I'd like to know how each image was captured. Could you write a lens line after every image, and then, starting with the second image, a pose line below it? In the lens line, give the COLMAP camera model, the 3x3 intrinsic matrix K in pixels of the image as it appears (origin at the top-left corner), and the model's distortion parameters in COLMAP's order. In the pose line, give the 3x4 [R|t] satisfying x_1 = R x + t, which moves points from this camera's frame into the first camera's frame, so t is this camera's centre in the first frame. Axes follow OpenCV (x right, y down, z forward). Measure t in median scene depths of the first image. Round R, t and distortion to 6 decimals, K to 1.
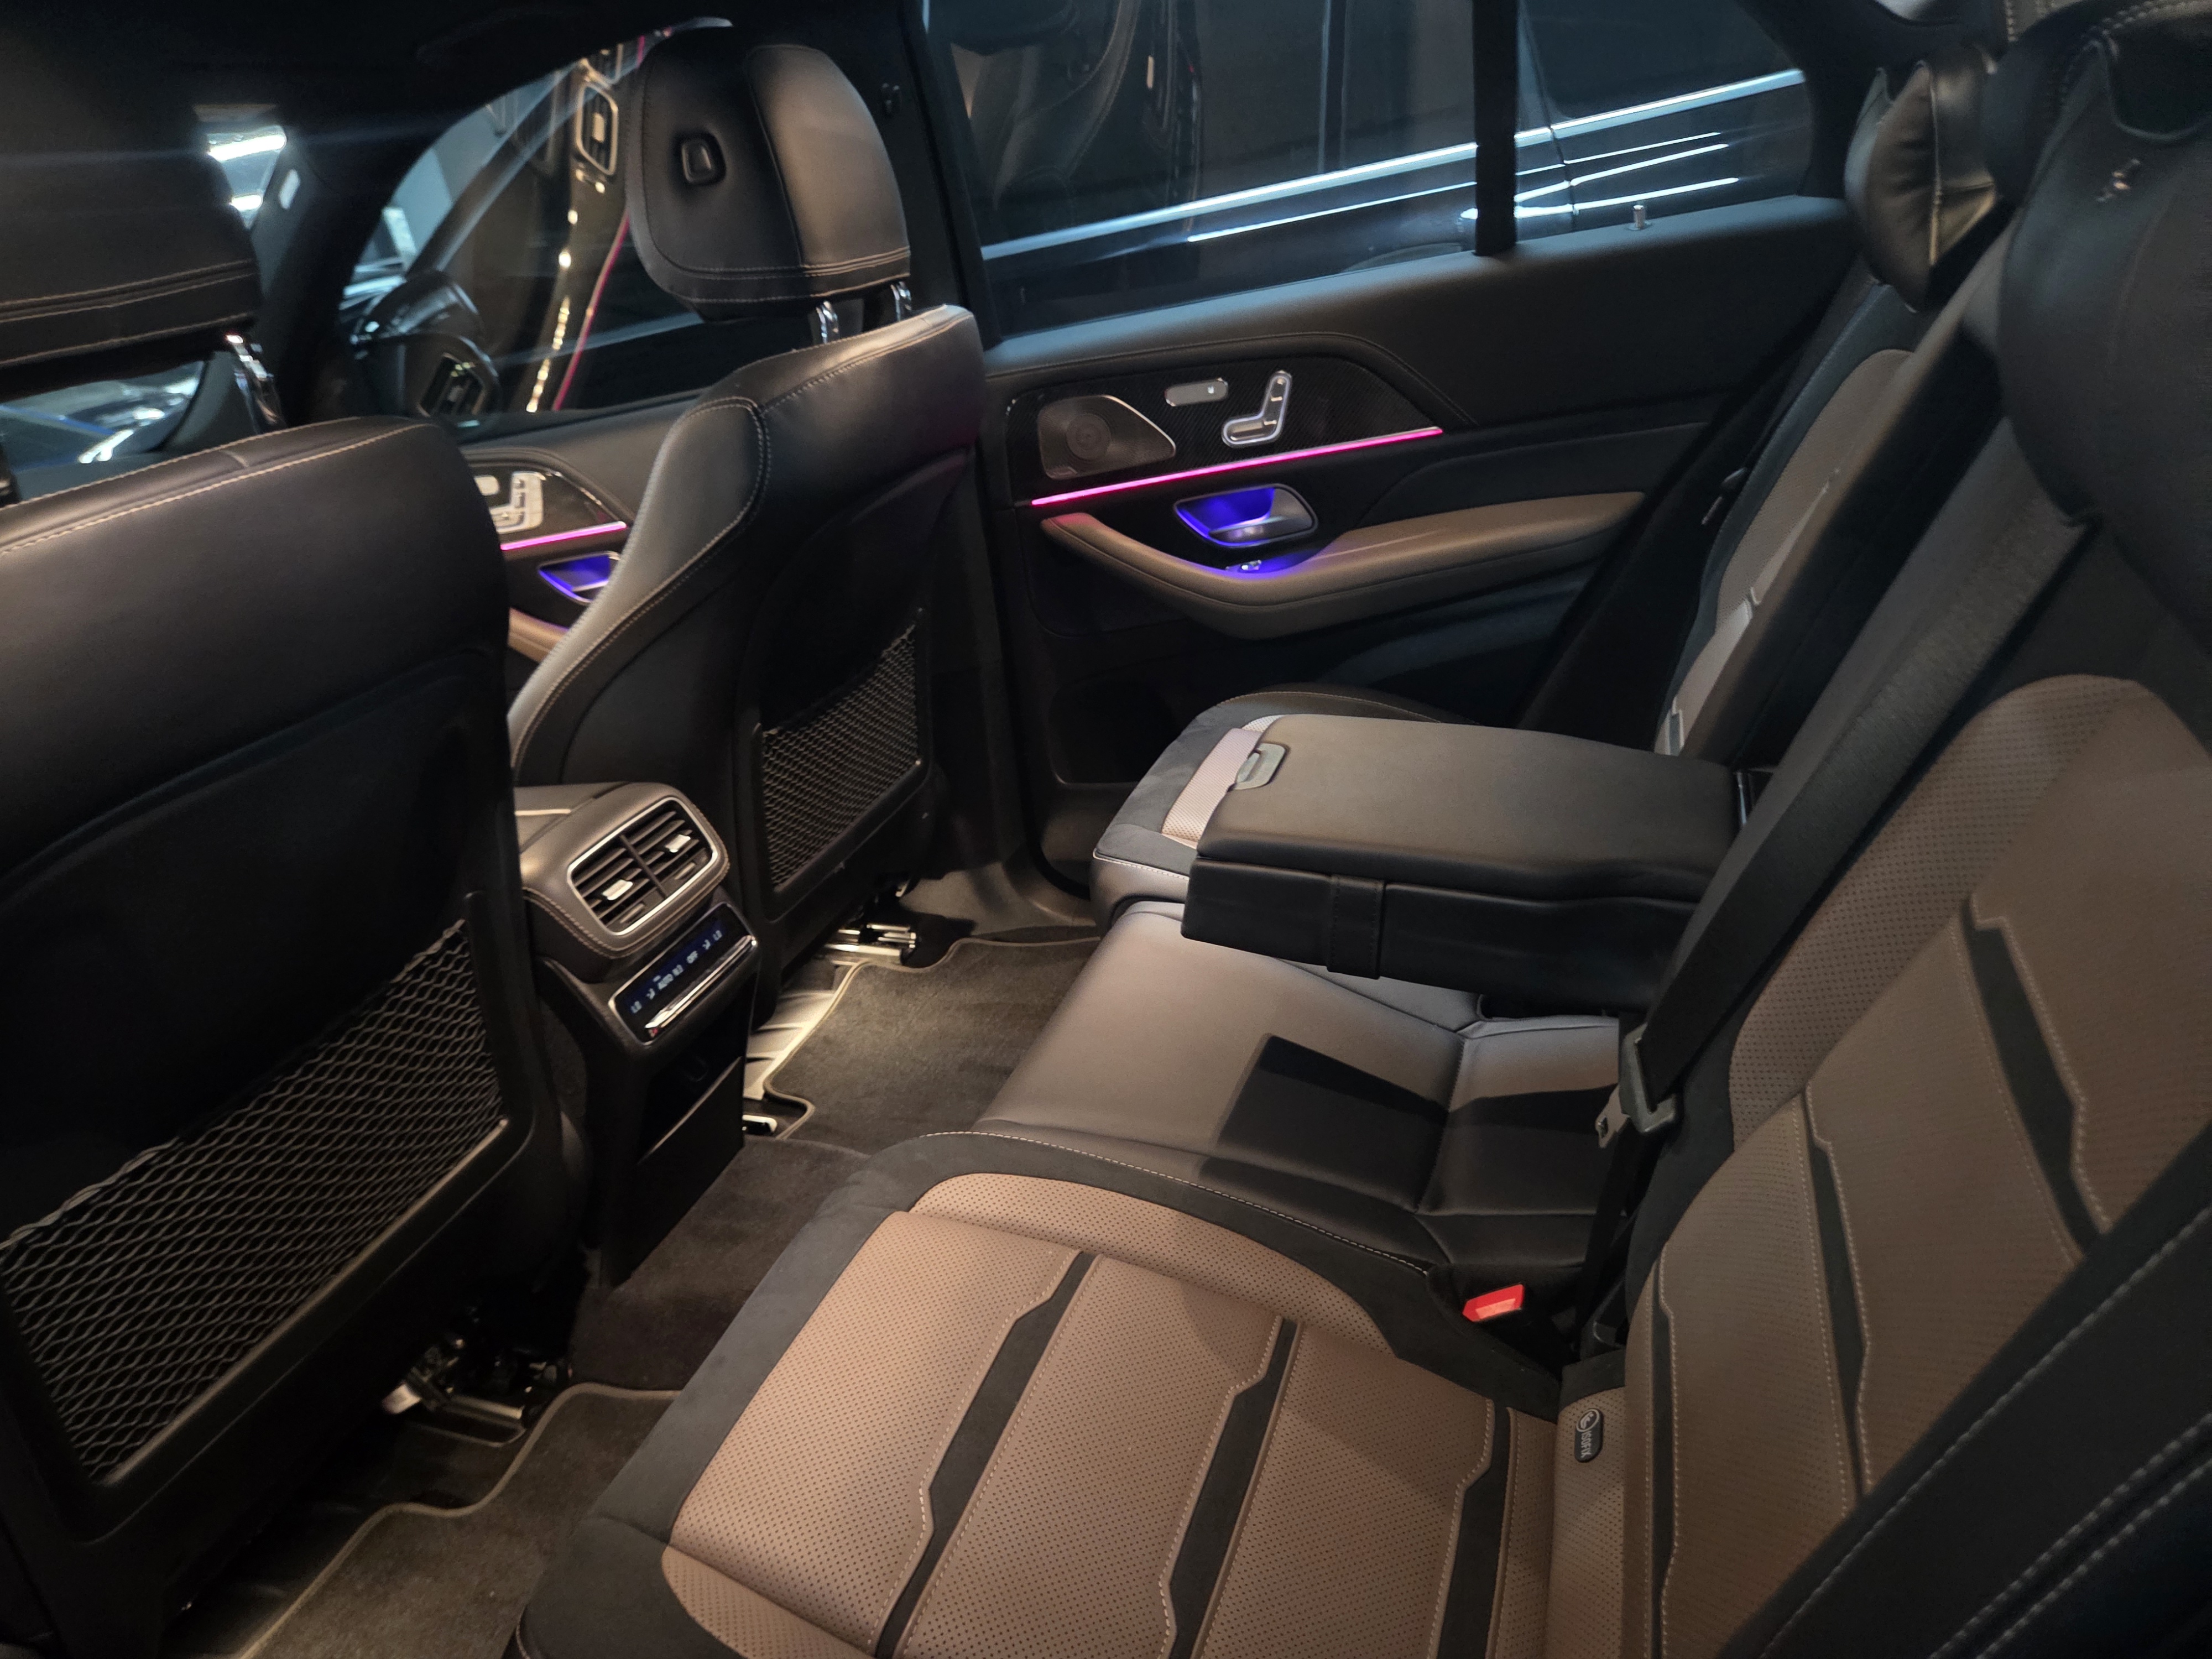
lens RADIAL K [[1432.0, 0, 1089.4], [0, 1432.0, 833.9], [0, 0, 1]] dist [0.071438, -0.069871]
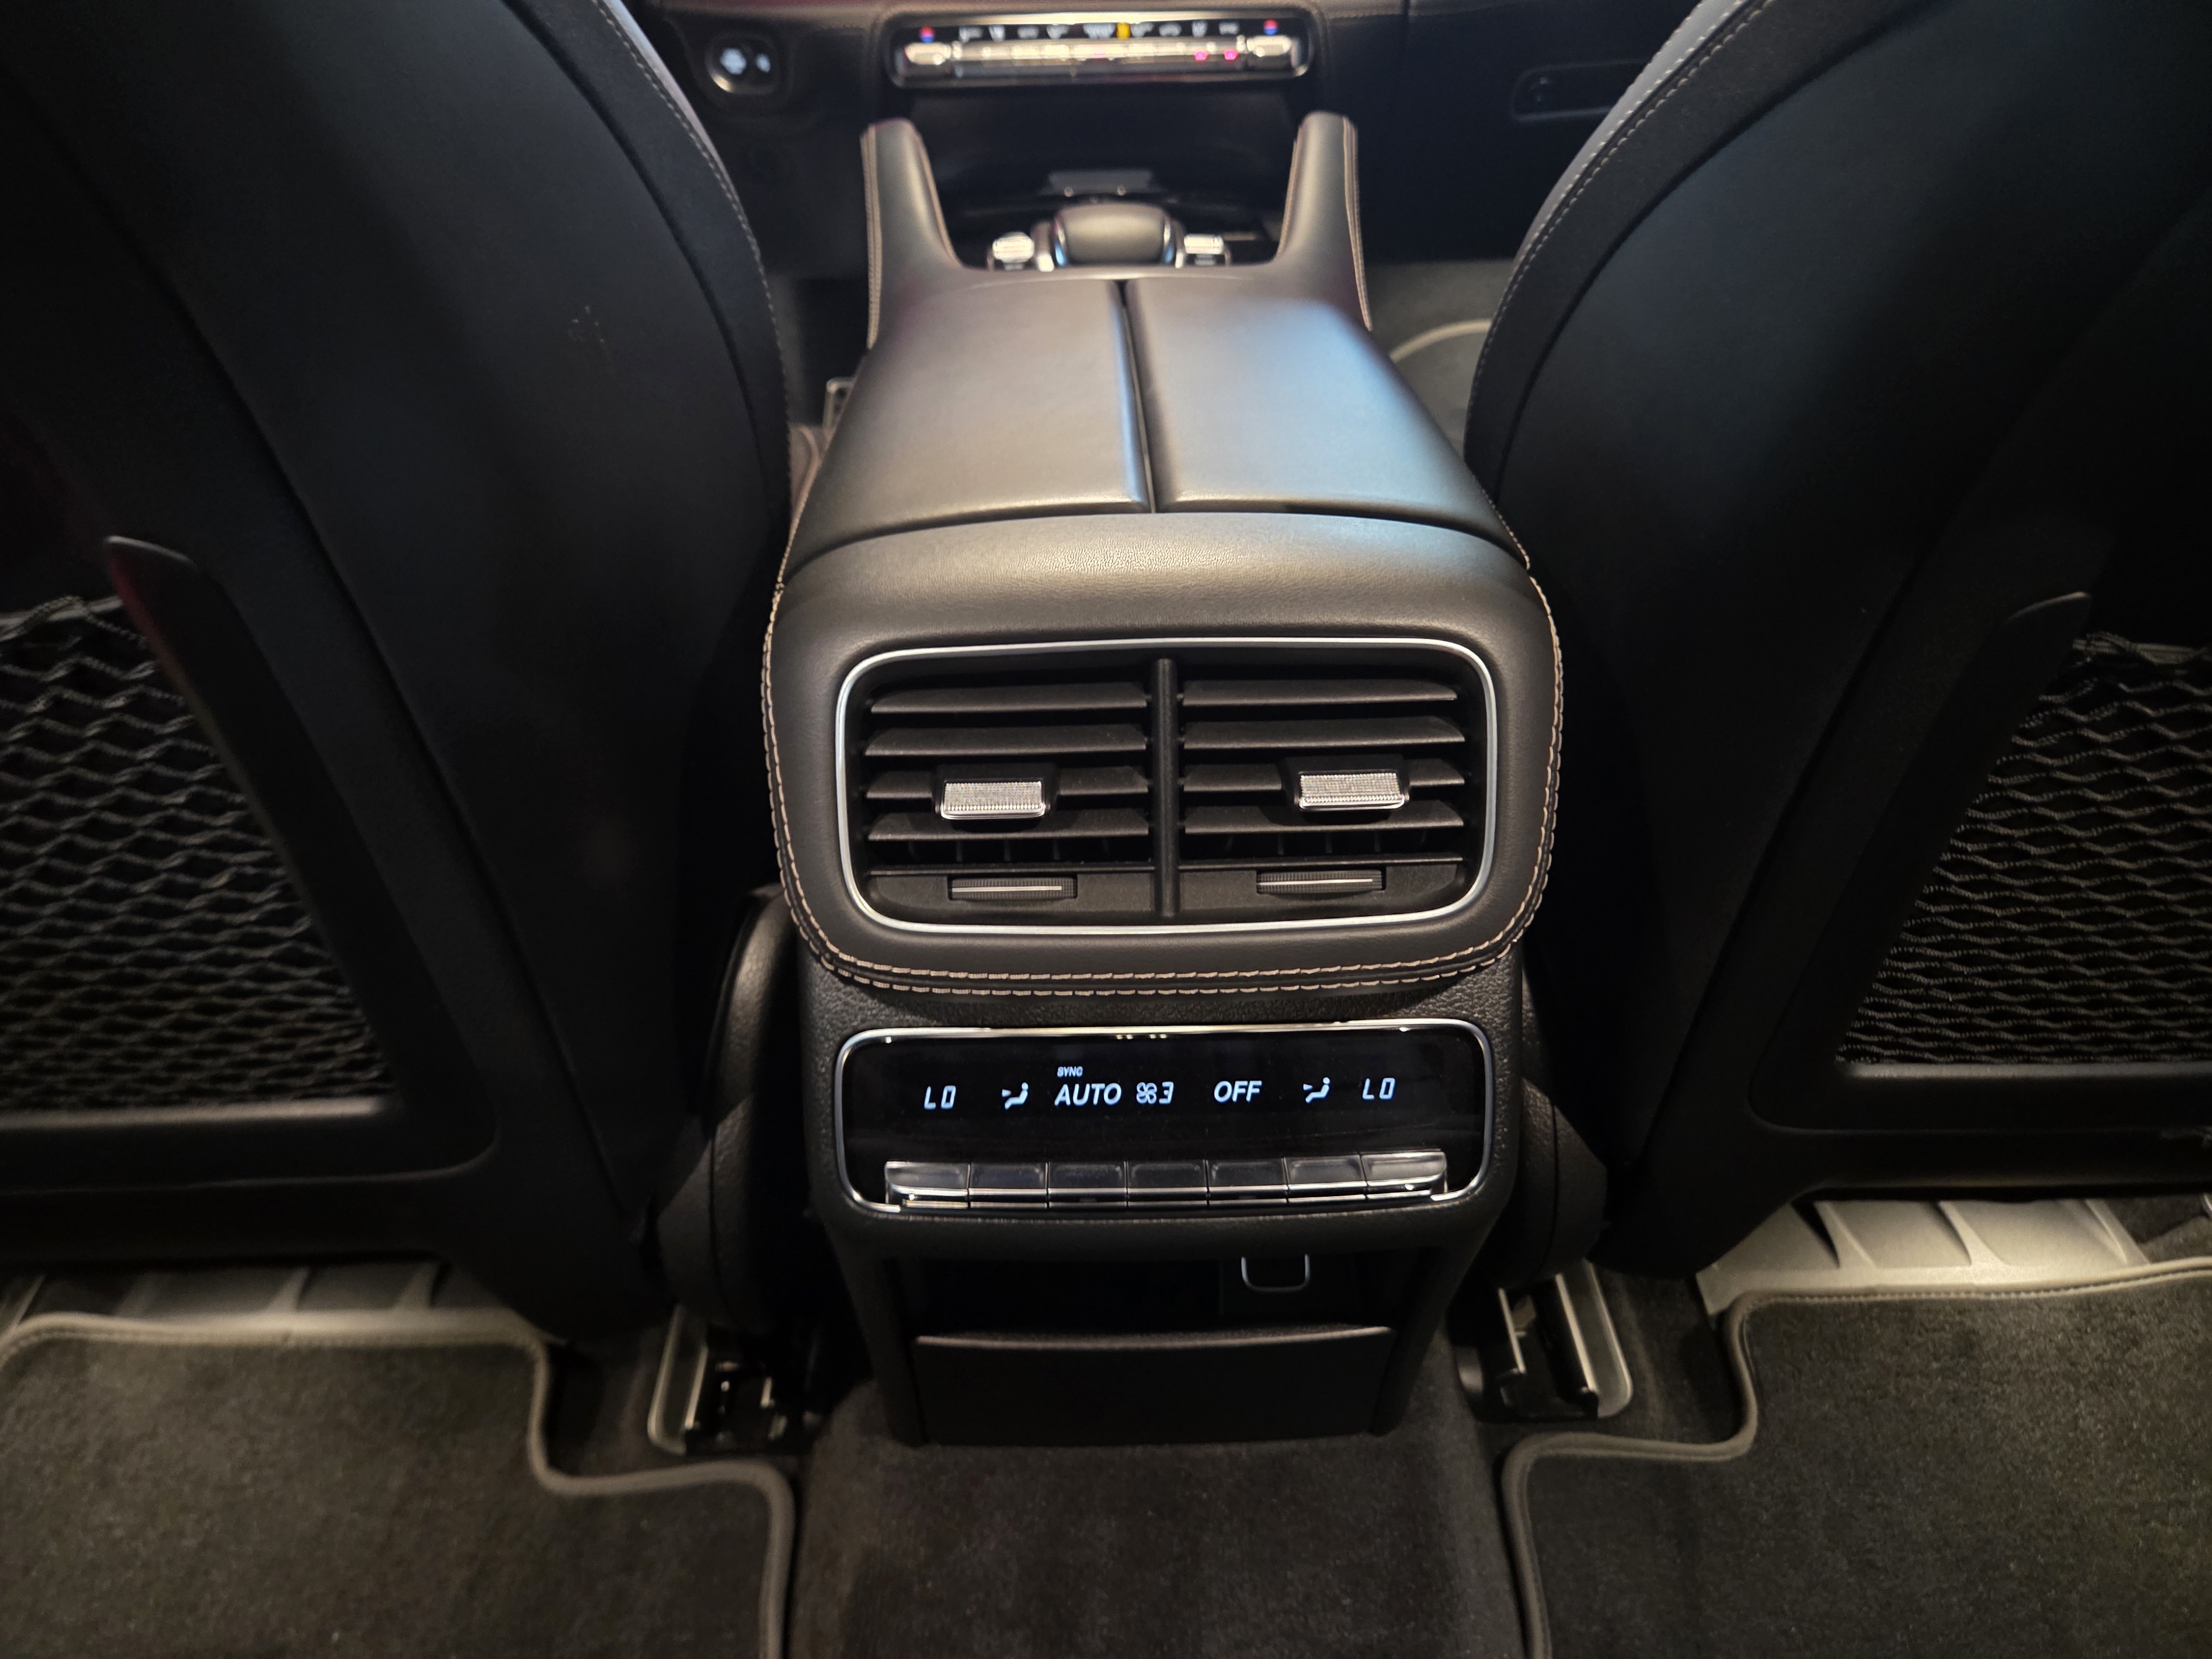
lens RADIAL K [[1432.0, 0, 1089.4], [0, 1432.0, 833.9], [0, 0, 1]] dist [0.071438, -0.069871]
pose [[0.338198, 0.632355, -0.696957, -0.100911], [-0.418224, 0.764437, 0.490638, -0.105580], [0.843037, 0.125552, 0.522997, 0.816294]]
